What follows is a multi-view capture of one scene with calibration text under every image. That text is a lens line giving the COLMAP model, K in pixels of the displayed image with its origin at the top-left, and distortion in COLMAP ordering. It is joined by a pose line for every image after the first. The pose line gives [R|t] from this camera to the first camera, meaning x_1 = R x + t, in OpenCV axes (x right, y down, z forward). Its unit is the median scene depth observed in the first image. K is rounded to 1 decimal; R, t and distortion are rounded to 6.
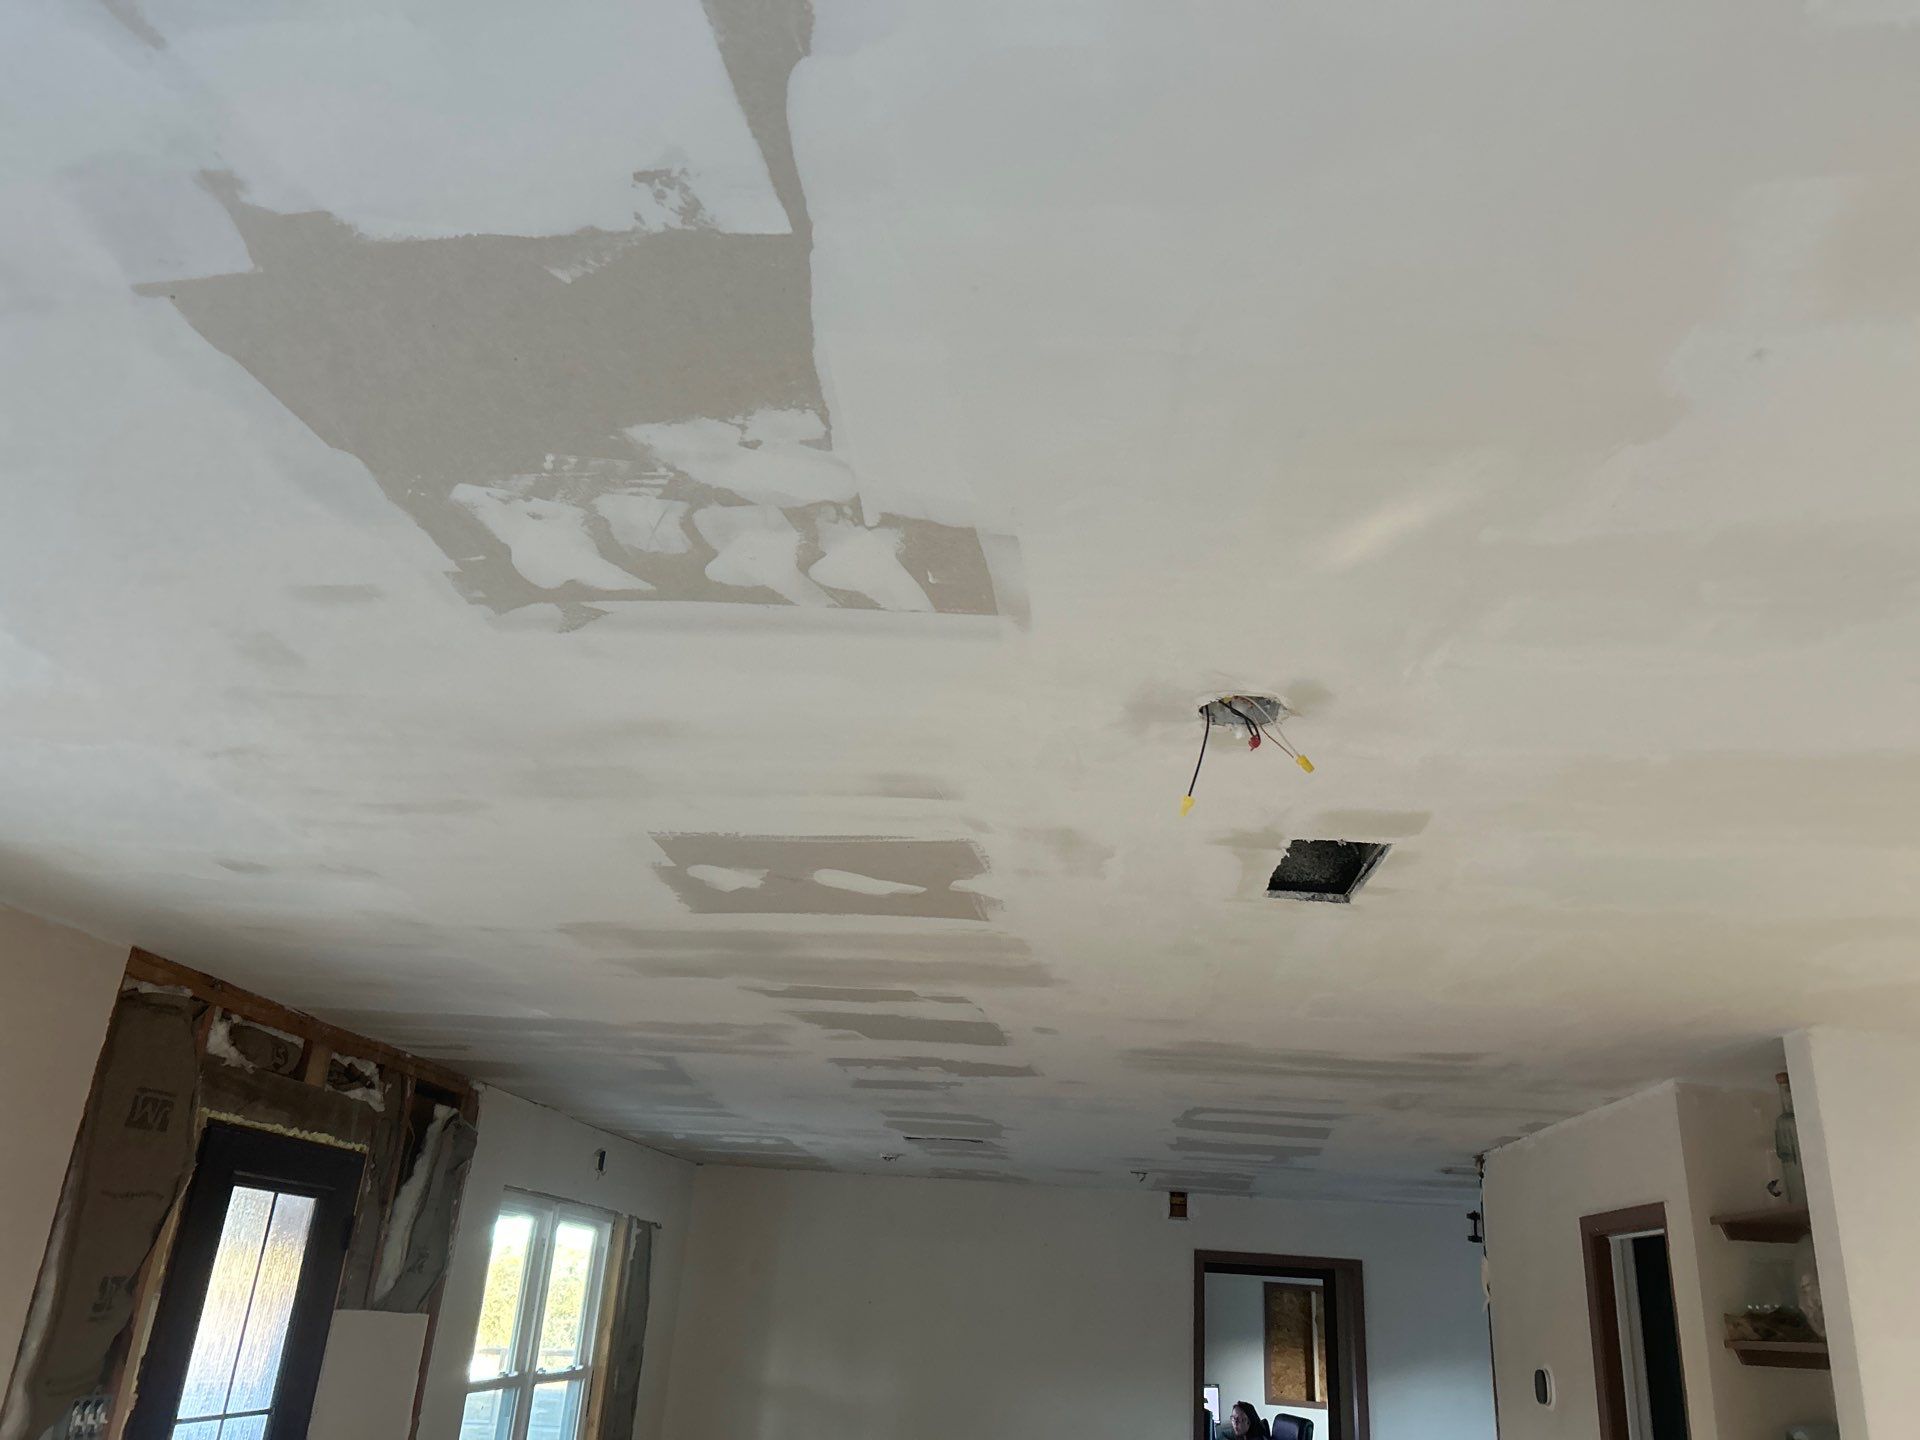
lens RADIAL K [[1444.7, 0, 961.3], [0, 1444.7, 715.6], [0, 0, 1]] dist [0.007071, -0.008447]
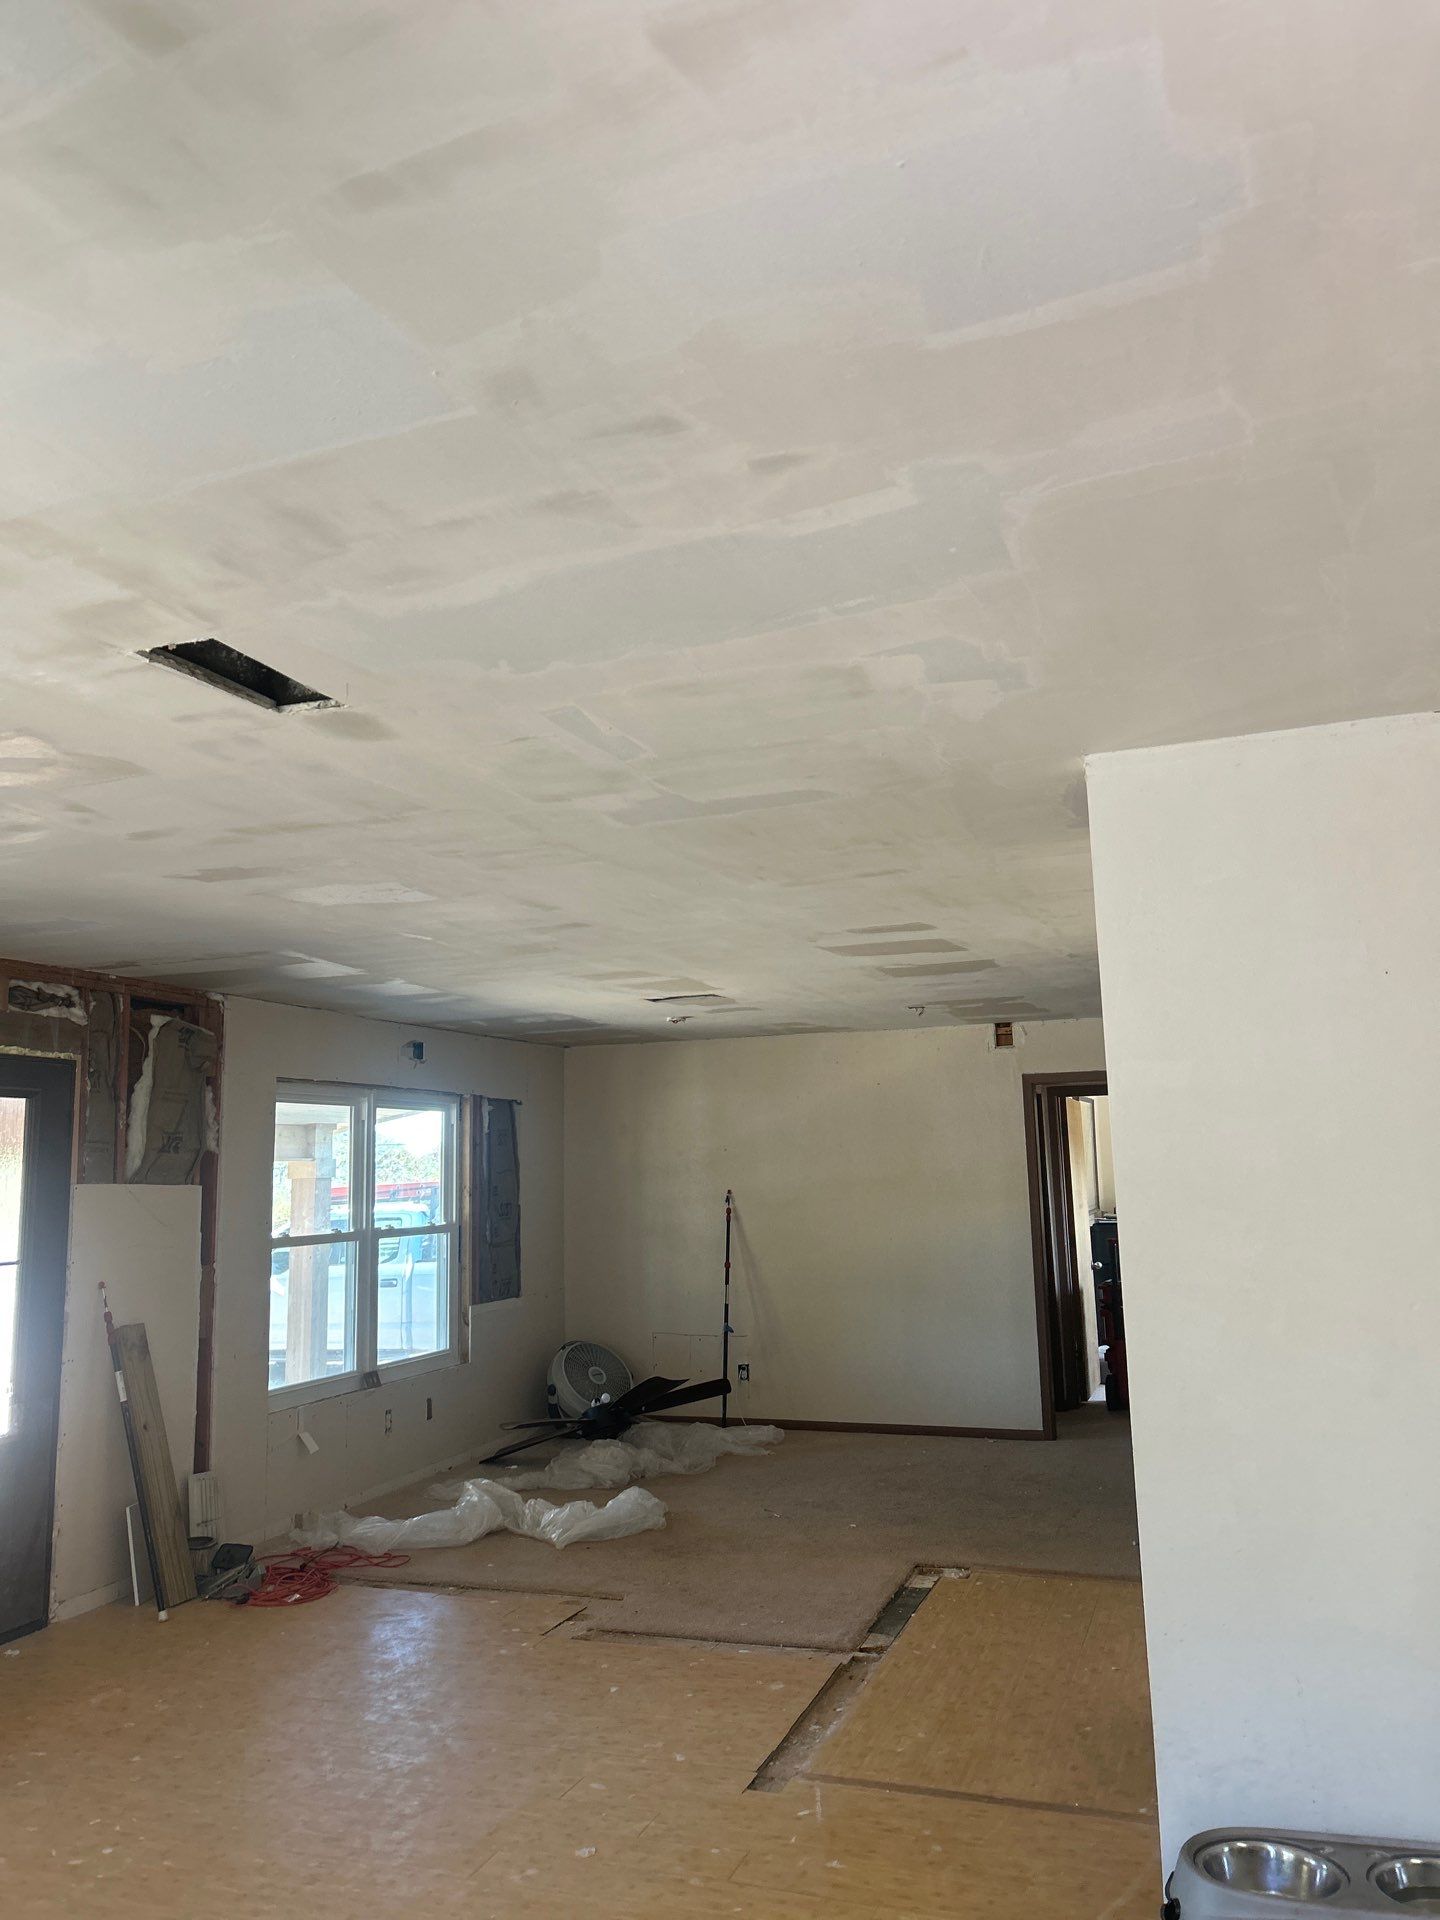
lens RADIAL K [[1444.7, 0, 720.4], [0, 1444.7, 961.1], [0, 0, 1]] dist [0.007071, -0.008447]
pose [[0.959913, -0.120587, -0.253032, 0.365935], [0.176875, 0.960894, 0.213069, 0.063316], [0.217444, -0.249283, 0.943703, 0.025612]]
